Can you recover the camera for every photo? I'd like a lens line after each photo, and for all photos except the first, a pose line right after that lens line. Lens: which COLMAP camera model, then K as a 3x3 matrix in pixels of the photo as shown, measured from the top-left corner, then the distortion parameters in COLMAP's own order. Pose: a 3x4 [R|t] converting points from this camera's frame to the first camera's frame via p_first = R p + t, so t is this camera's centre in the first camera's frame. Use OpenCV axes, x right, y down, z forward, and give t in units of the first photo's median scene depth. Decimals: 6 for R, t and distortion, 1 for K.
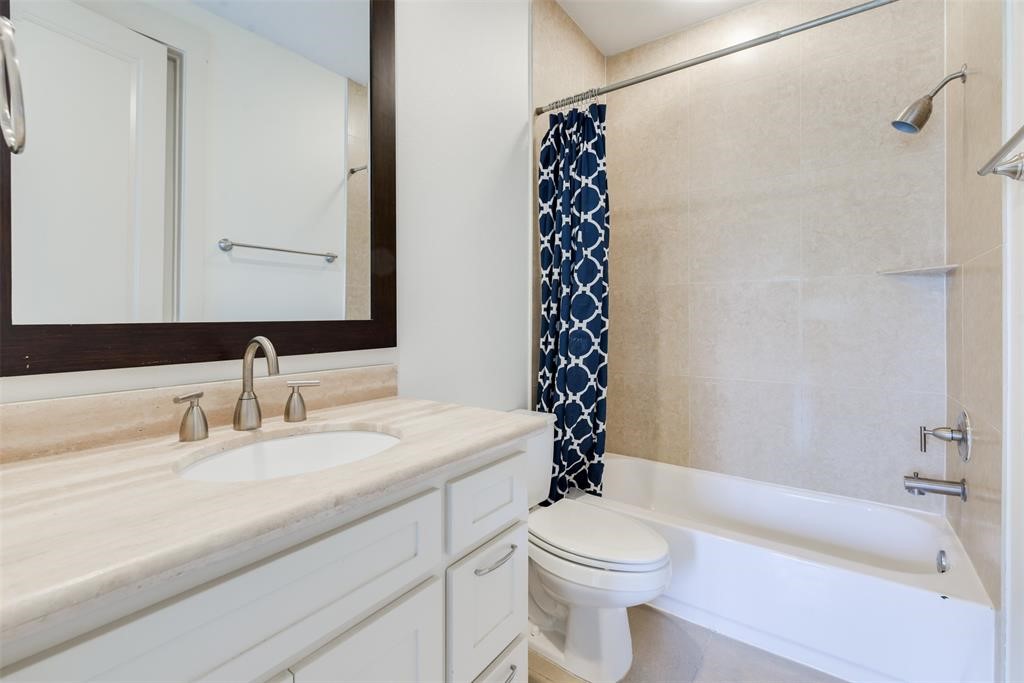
lens RADIAL K [[451.8, 0, 512.0], [0, 451.8, 319.5], [0, 0, 1]] dist [-0.000456, -0.000201]
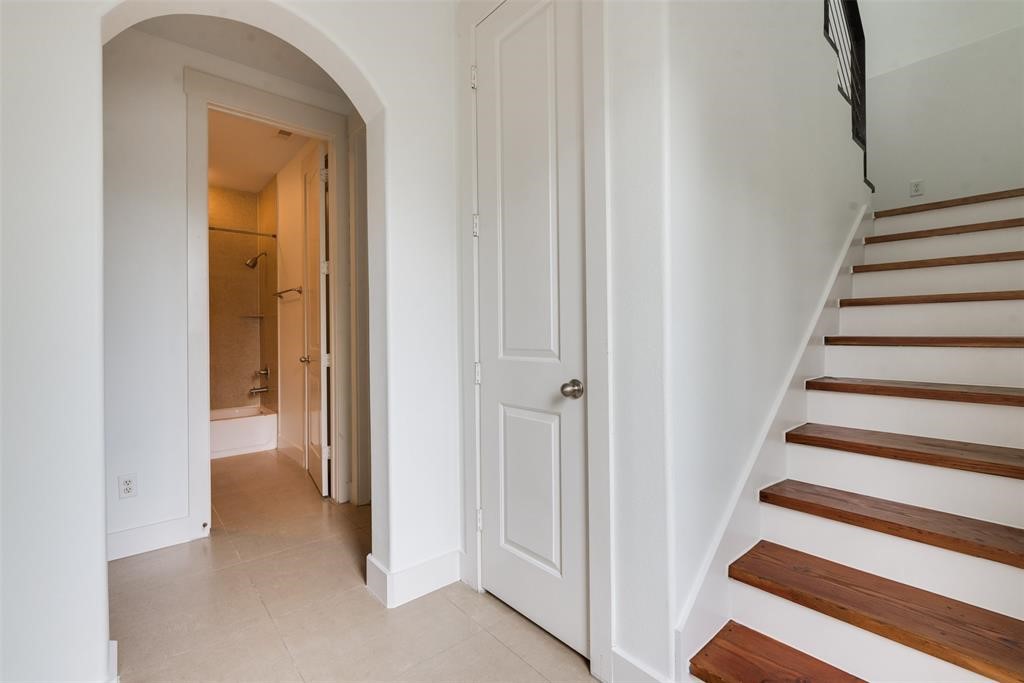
lens RADIAL K [[454.2, 0, 512.5], [0, 454.2, 334.9], [0, 0, 1]] dist [0.000103, -0.000005]
pose [[0.220250, -0.004007, 0.975435, -1.473952], [0.005768, 0.999979, 0.002806, 0.004787], [-0.975426, 0.005008, 0.220269, -1.174449]]
